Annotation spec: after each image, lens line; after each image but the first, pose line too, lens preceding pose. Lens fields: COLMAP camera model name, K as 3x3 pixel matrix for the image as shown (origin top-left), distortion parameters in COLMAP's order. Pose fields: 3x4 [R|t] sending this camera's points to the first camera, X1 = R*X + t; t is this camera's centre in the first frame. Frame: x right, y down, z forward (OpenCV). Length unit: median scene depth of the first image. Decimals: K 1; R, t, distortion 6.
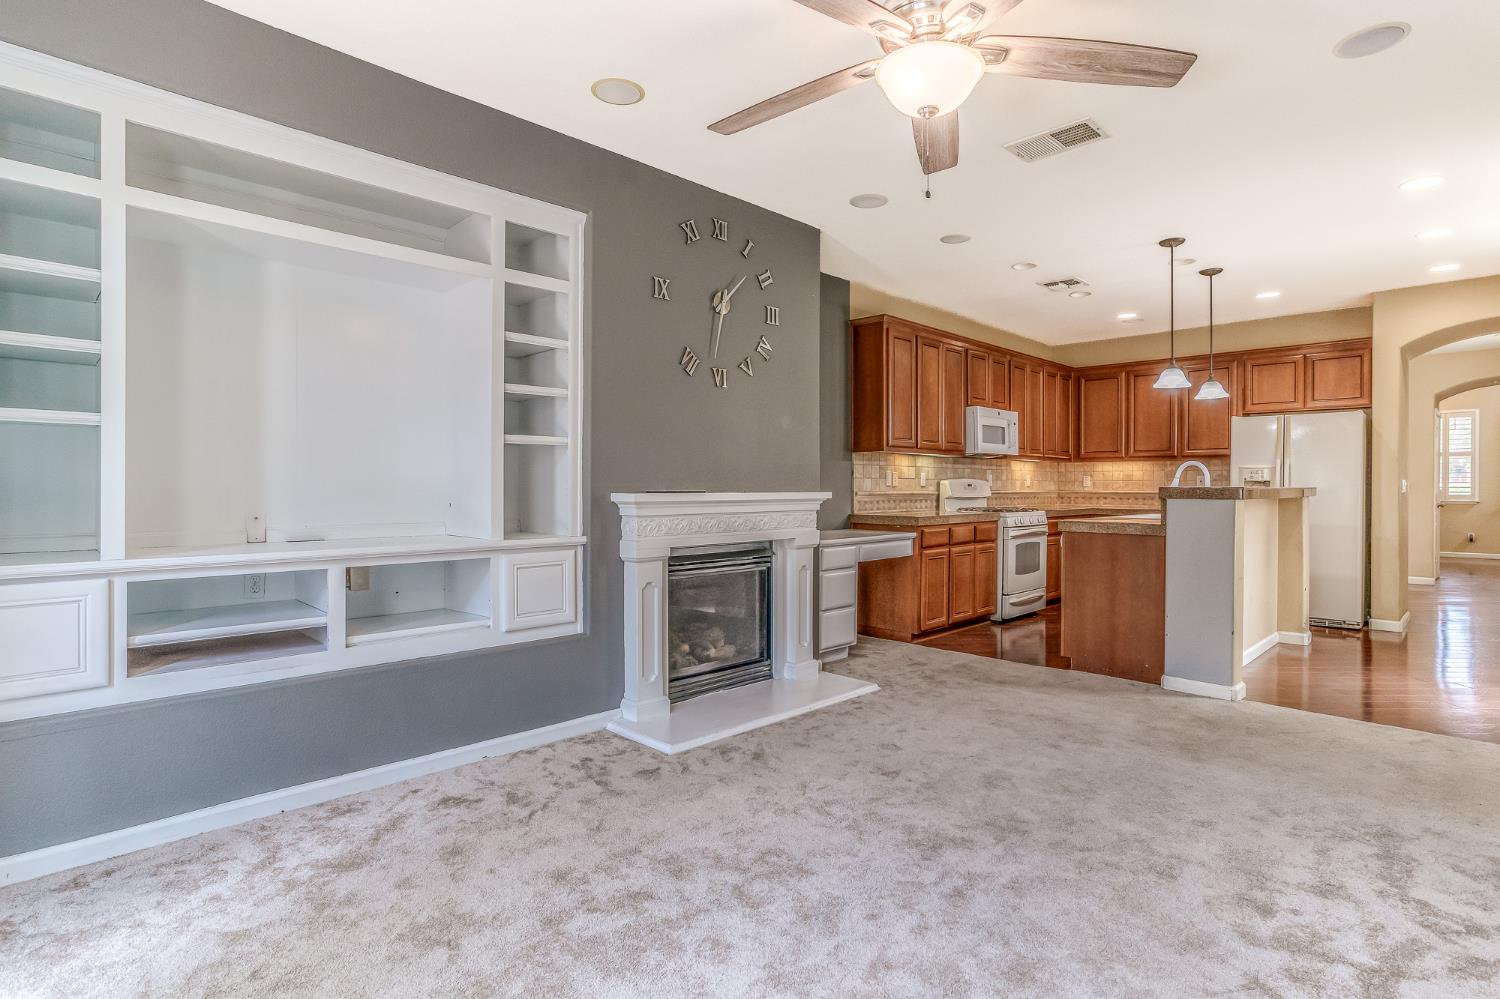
lens RADIAL K [[758.8, 0, 739.2], [0, 758.8, 489.1], [0, 0, 1]] dist [-0.027520, 0.016167]
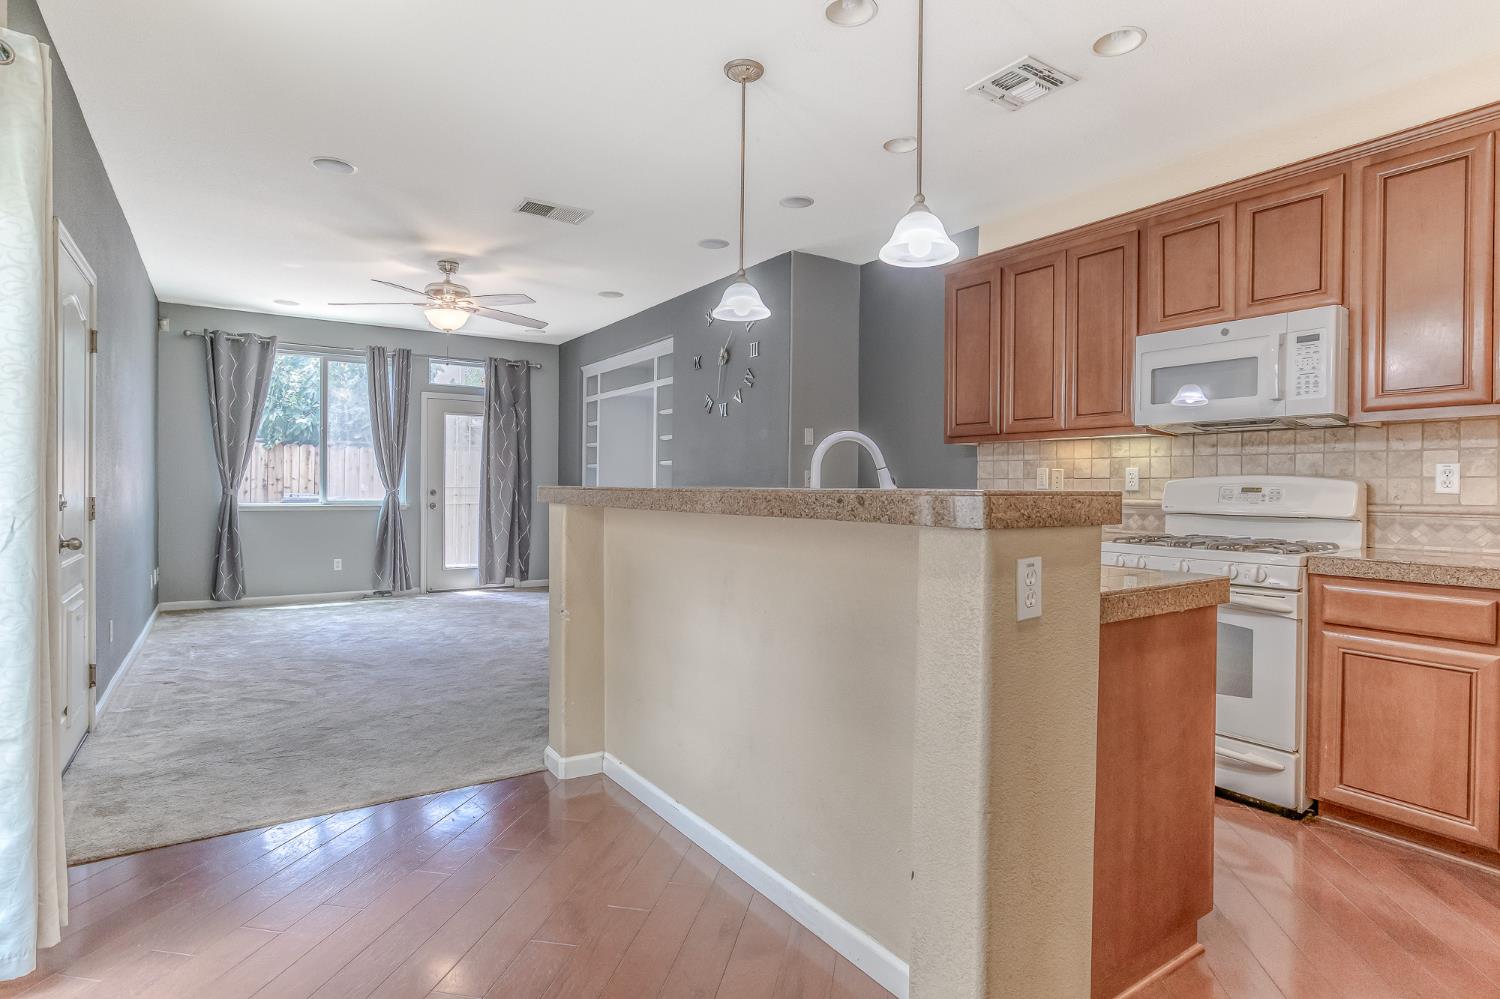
lens RADIAL K [[758.8, 0, 741.5], [0, 758.8, 490.6], [0, 0, 1]] dist [-0.027520, 0.016167]
pose [[-0.172115, 0.003004, -0.985072, 1.275616], [-0.011898, 0.999916, 0.005128, -0.005038], [0.985005, 0.012603, -0.172065, 1.201289]]
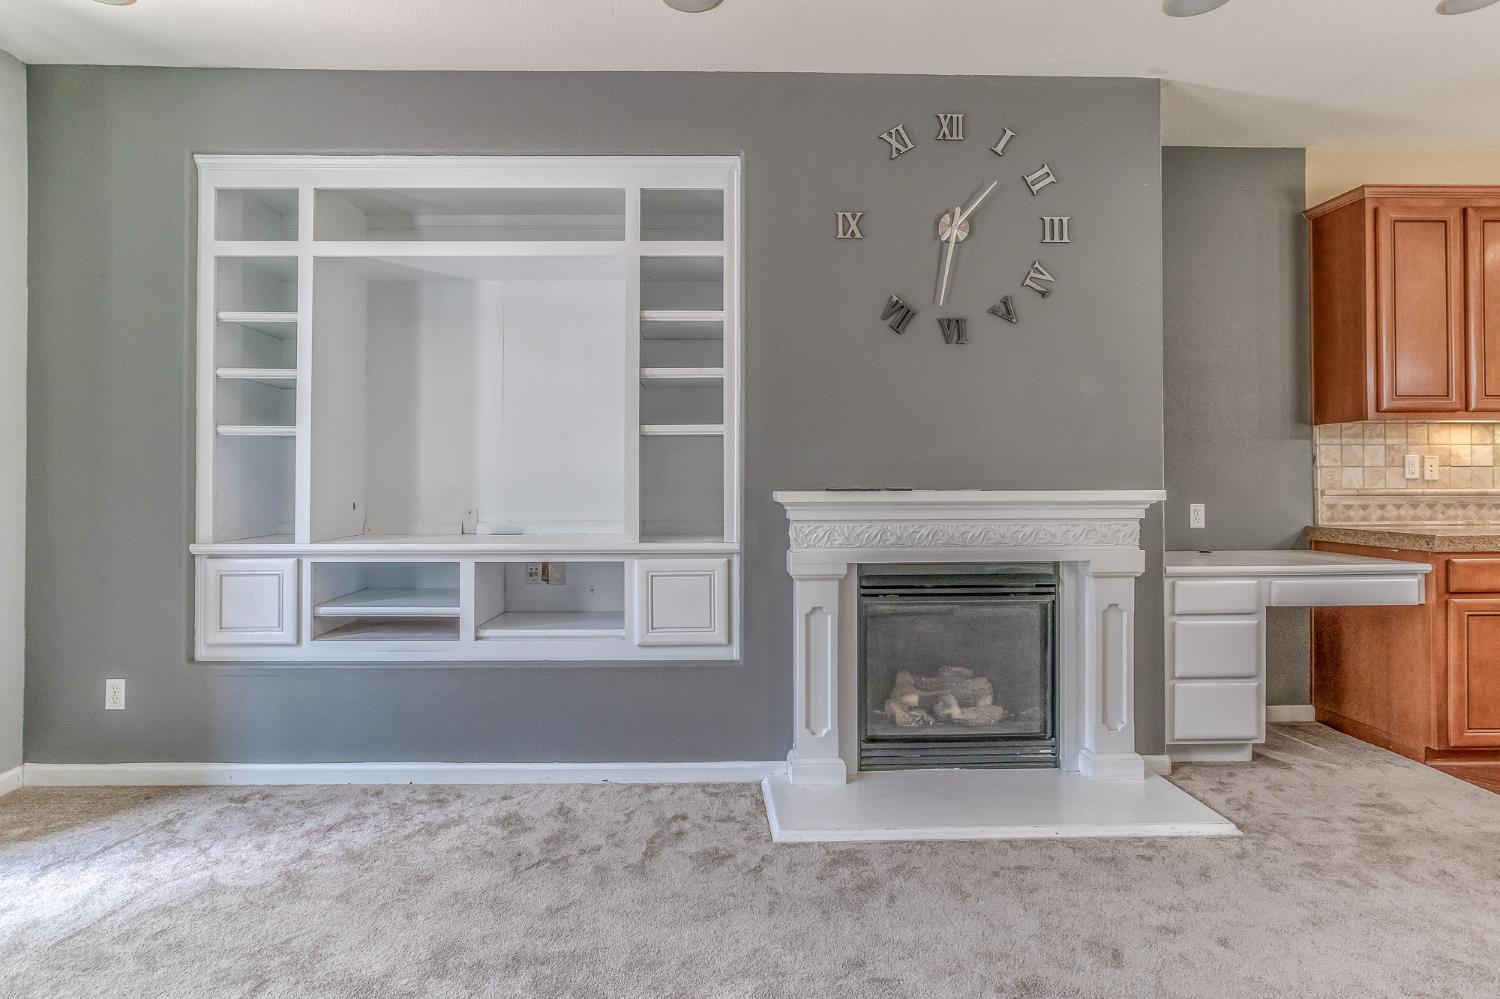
lens RADIAL K [[758.8, 0, 713.8], [0, 758.8, 474.2], [0, 0, 1]] dist [-0.027520, 0.016167]
pose [[0.730475, -0.009367, -0.682876, 0.279890], [0.001305, 0.999923, -0.012320, -0.002420], [0.682939, 0.008108, 0.730431, 0.303790]]
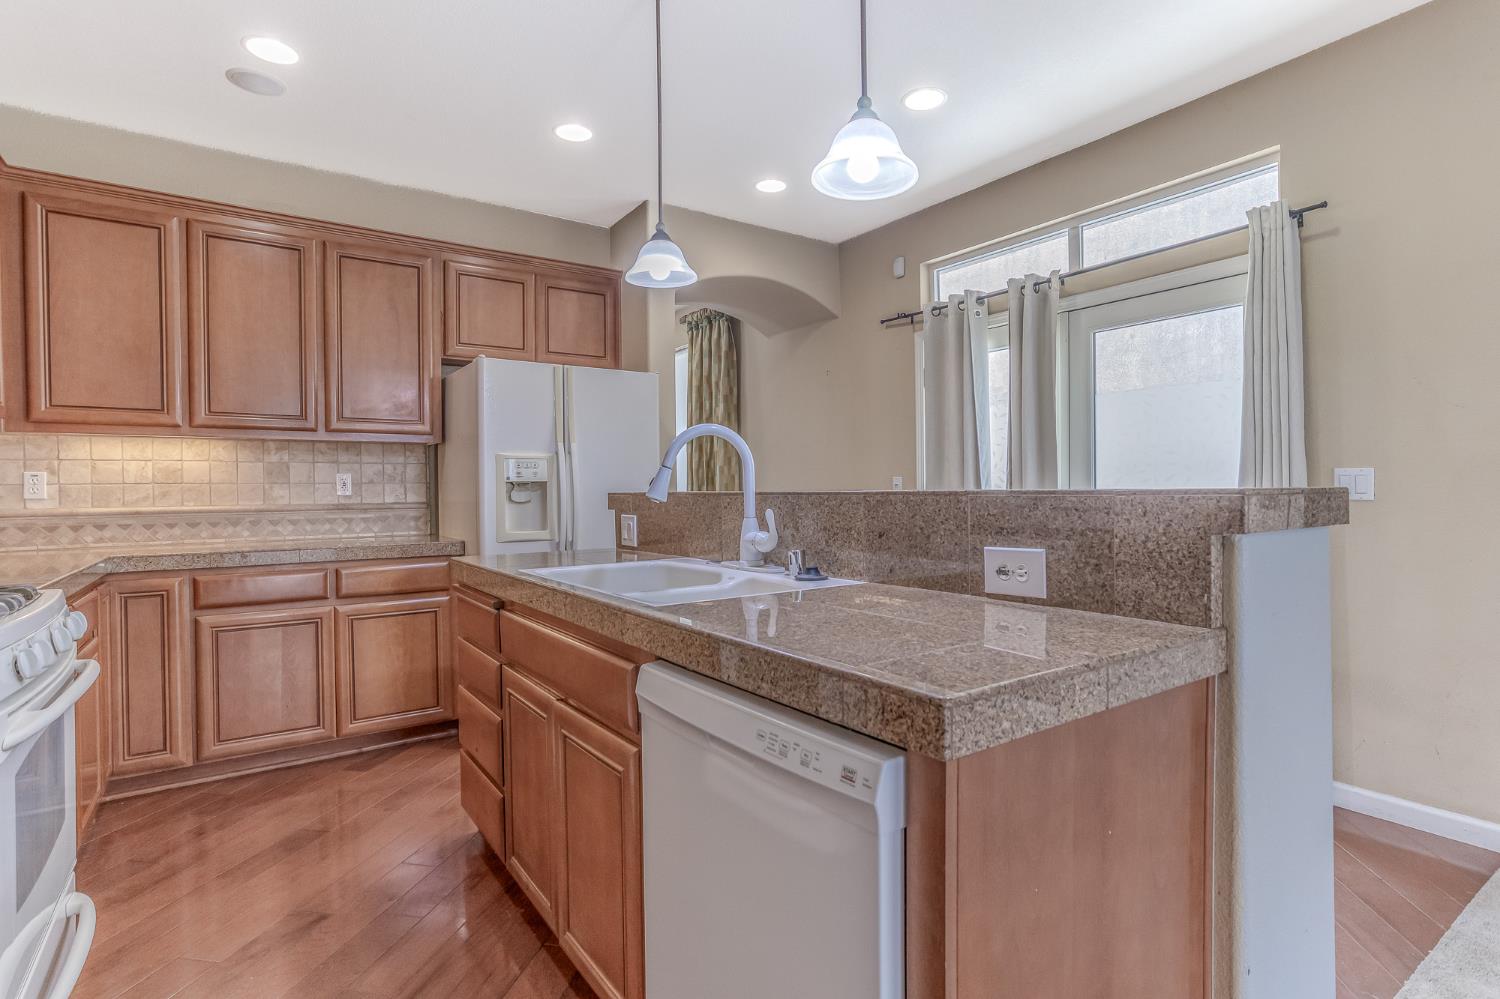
lens RADIAL K [[758.8, 0, 775.2], [0, 758.8, 496.5], [0, 0, 1]] dist [-0.027520, 0.016167]
pose [[0.152009, -0.012790, 0.988296, 0.265249], [0.015227, 0.999828, 0.010597, -0.005580], [-0.988262, 0.013438, 0.152177, 1.053322]]
